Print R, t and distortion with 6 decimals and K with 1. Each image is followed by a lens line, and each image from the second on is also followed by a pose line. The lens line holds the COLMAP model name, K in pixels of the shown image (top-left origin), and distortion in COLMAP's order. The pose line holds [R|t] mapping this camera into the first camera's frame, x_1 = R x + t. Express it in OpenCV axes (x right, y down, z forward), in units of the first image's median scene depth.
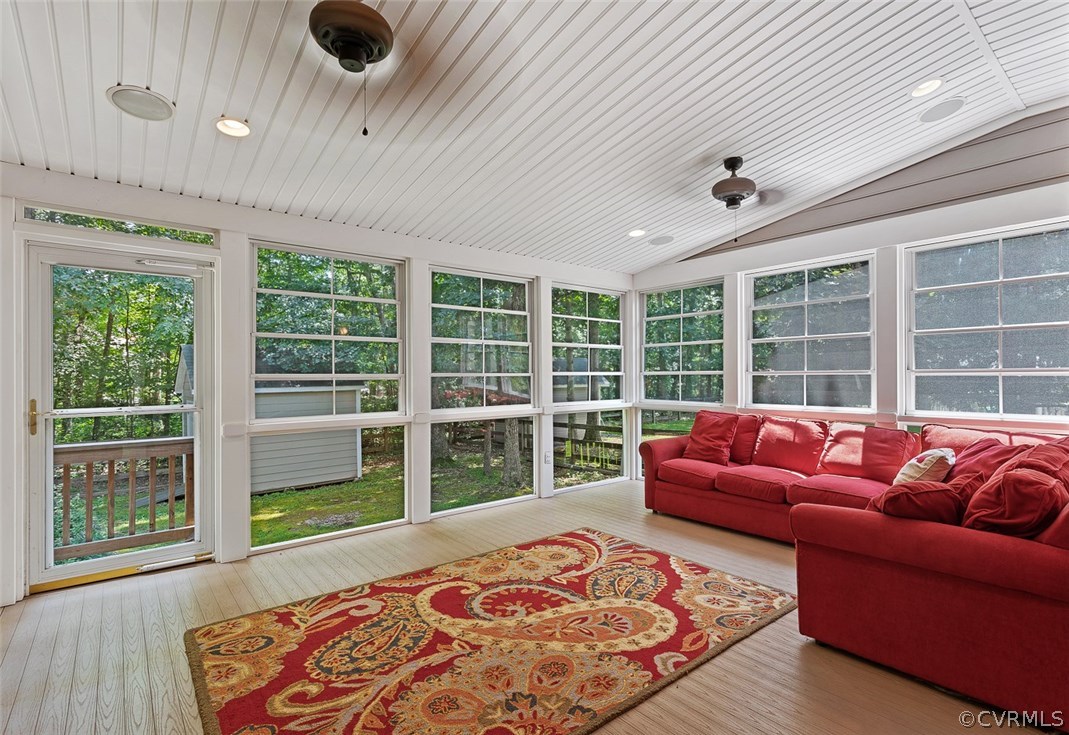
lens RADIAL K [[527.2, 0, 534.5], [0, 527.2, 367.5], [0, 0, 1]] dist [0.002871, 0.000854]
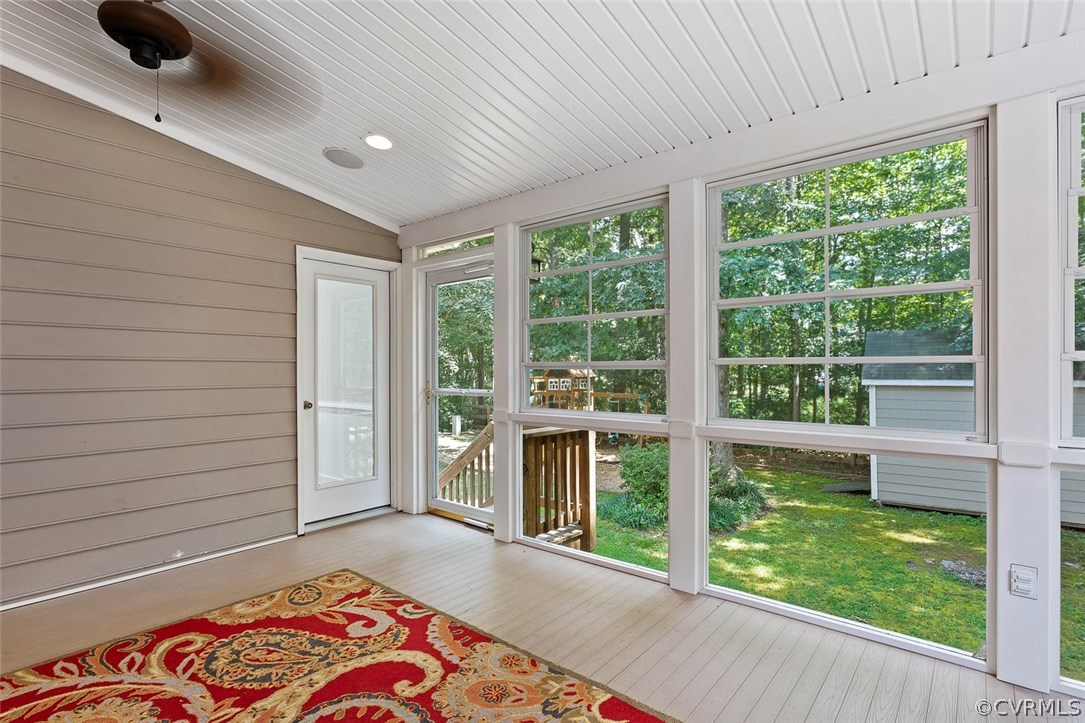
lens RADIAL K [[519.7, 0, 542.5], [0, 519.7, 361.5], [0, 0, 1]] dist [-0.002451, 0.000181]
pose [[0.203274, -0.008309, -0.979087, 0.615067], [0.017603, 0.999833, -0.004831, 0.021815], [0.978964, -0.016253, 0.203387, 1.159396]]
